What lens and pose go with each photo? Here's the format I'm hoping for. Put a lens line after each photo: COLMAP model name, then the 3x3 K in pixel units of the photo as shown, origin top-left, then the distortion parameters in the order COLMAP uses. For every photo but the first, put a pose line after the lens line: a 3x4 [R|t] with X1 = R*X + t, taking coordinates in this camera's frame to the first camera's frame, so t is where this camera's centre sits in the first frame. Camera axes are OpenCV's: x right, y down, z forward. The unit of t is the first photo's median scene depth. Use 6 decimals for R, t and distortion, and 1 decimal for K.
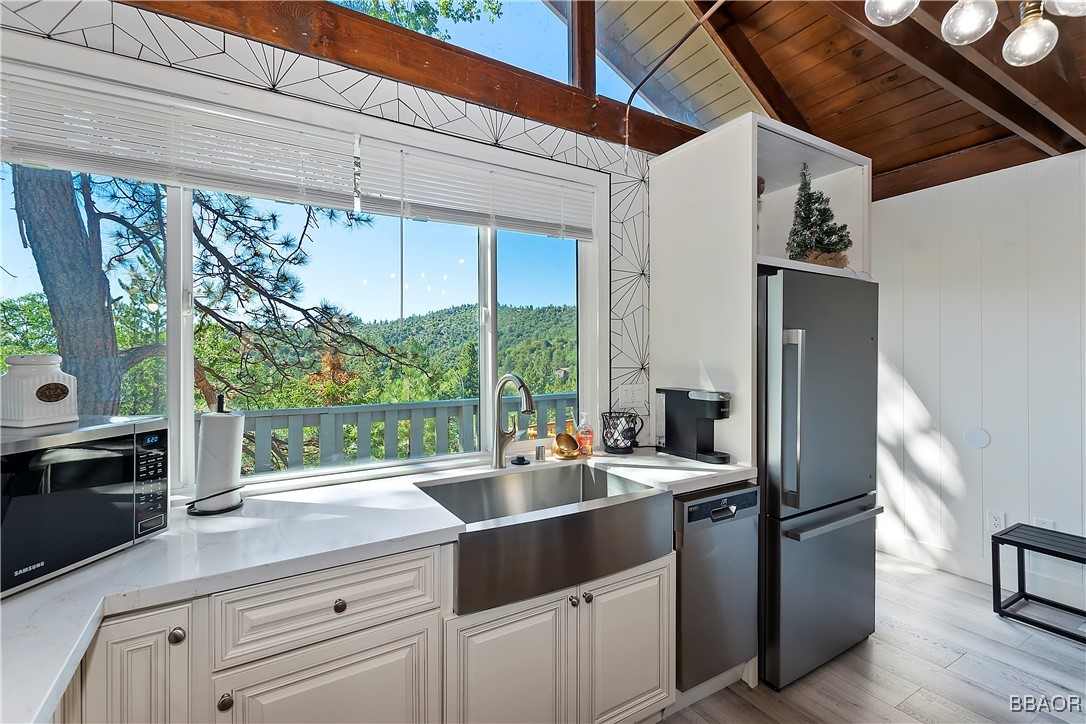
lens RADIAL K [[487.2, 0, 542.7], [0, 487.2, 354.8], [0, 0, 1]] dist [-0.015442, -0.000036]
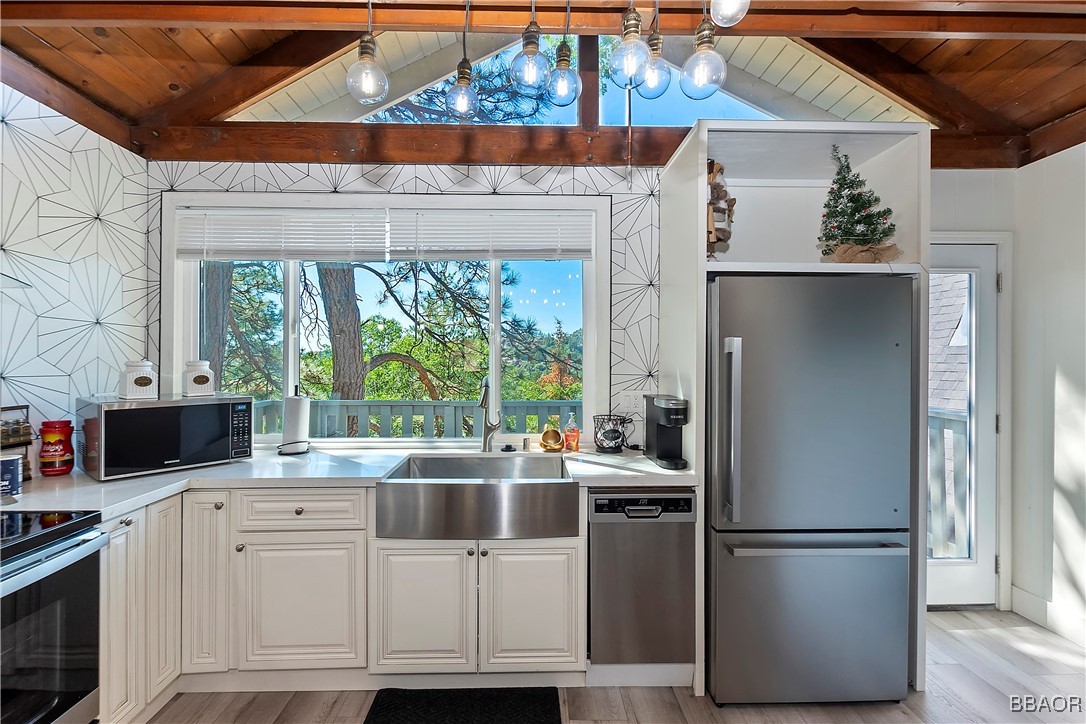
lens RADIAL K [[487.2, 0, 537.9], [0, 487.2, 361.8], [0, 0, 1]] dist [-0.015442, -0.000036]
pose [[0.870291, 0.004605, -0.492517, 0.576763], [-0.003650, 0.999989, 0.002902, -0.003607], [0.492525, -0.000728, 0.870298, -0.029203]]
